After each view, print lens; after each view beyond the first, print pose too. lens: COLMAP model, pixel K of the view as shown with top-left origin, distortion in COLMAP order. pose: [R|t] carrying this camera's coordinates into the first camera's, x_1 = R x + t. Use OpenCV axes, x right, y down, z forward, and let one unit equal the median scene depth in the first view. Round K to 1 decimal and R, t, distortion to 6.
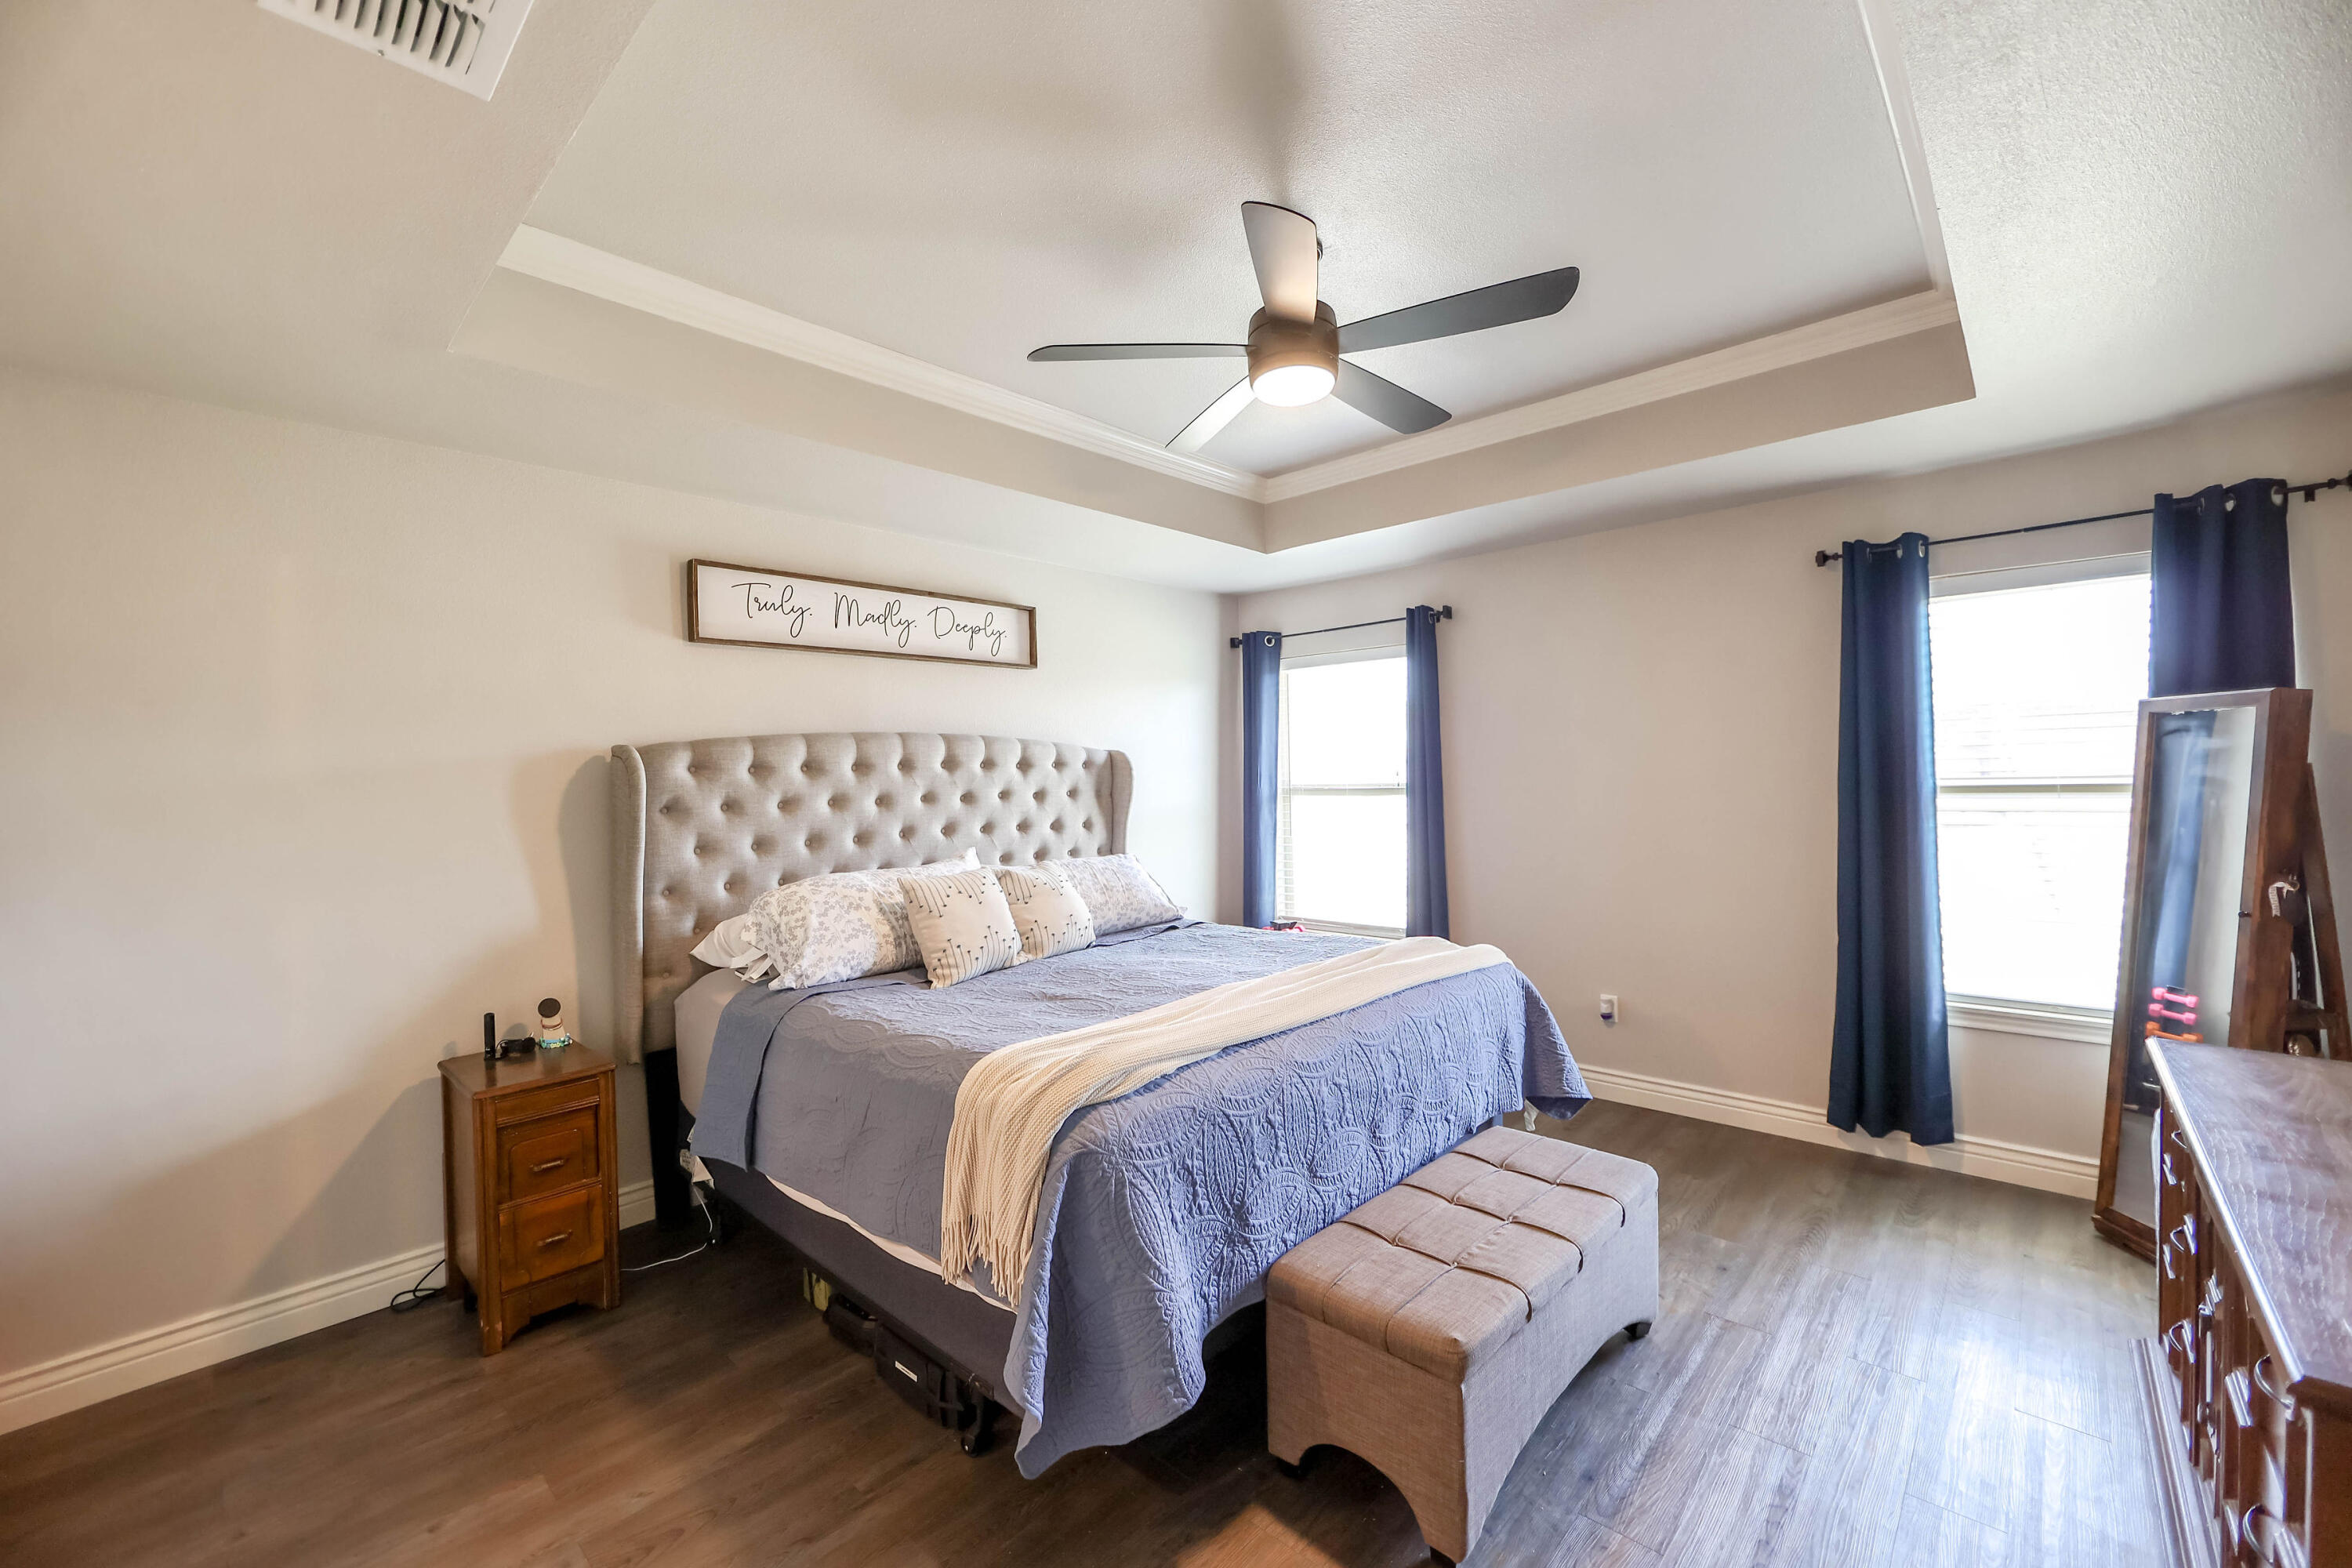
lens RADIAL K [[932.8, 0, 1174.1], [0, 932.8, 798.5], [0, 0, 1]] dist [-0.001638, 0.000245]
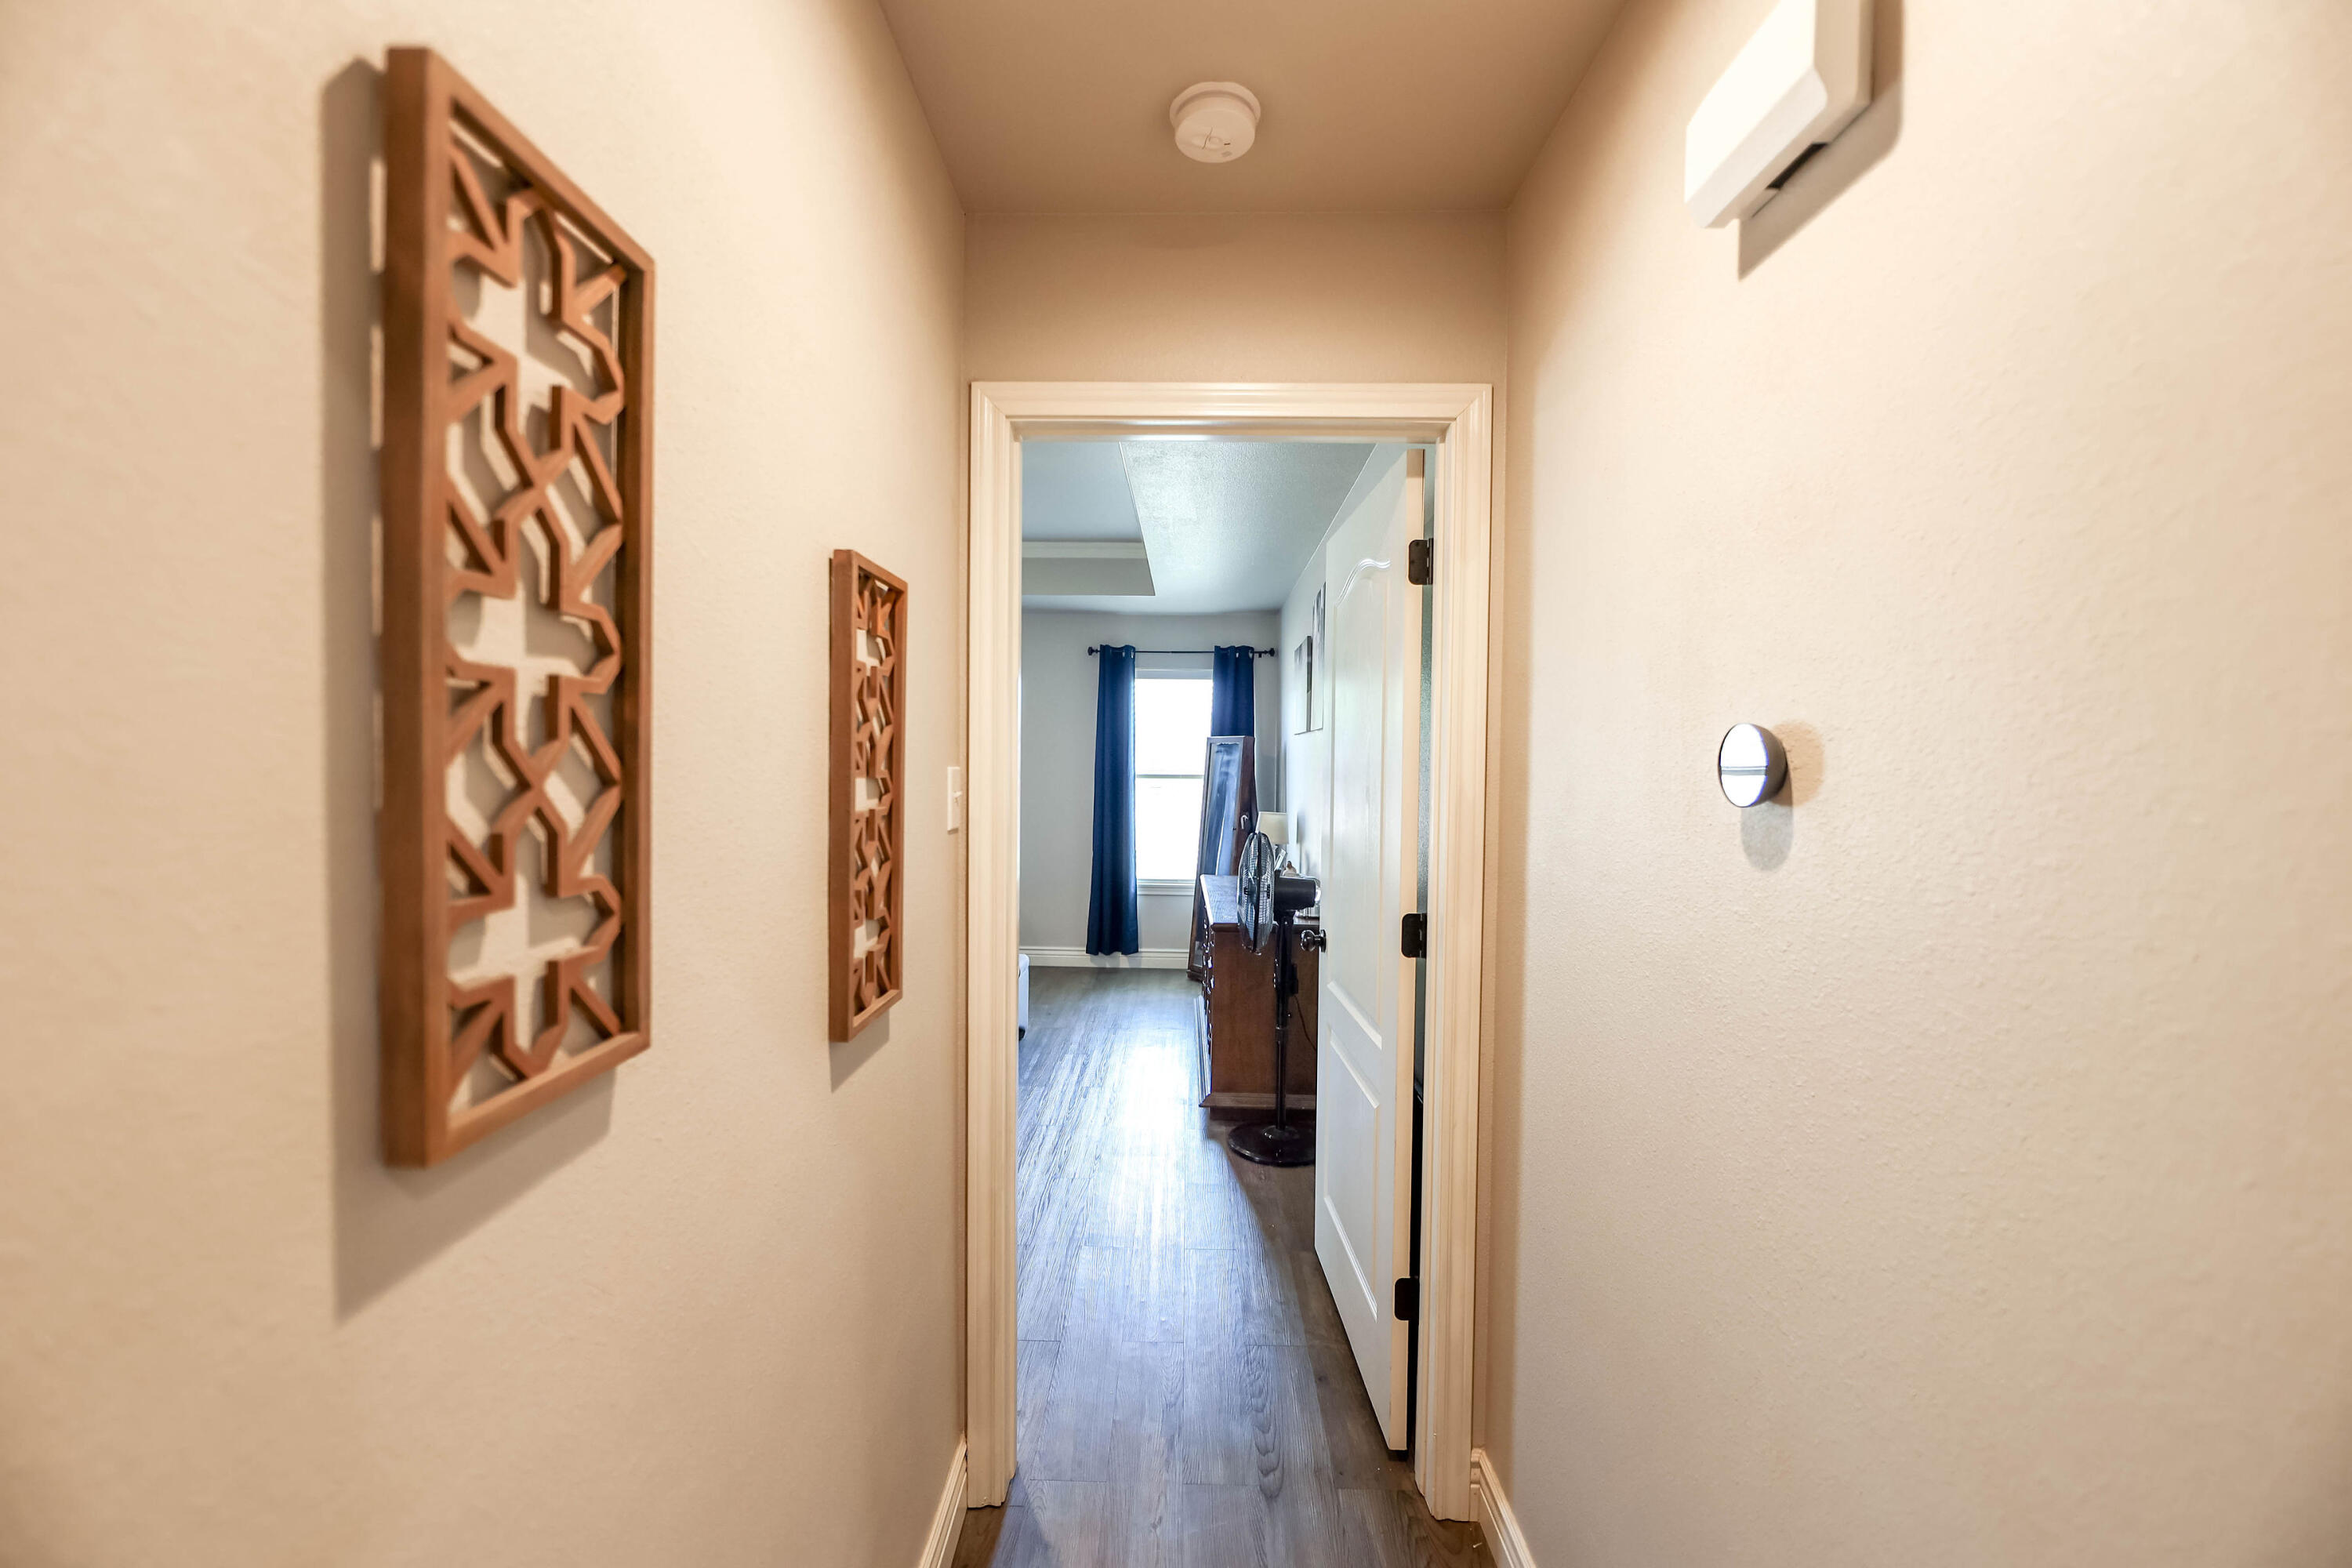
lens RADIAL K [[932.8, 0, 1175.1], [0, 932.8, 783.8], [0, 0, 1]] dist [-0.001638, 0.000245]
pose [[0.738445, 0.020020, 0.674016, -0.494066], [-0.022048, 0.999742, -0.005540, 0.017726], [-0.673953, -0.010770, 0.738696, -0.565980]]
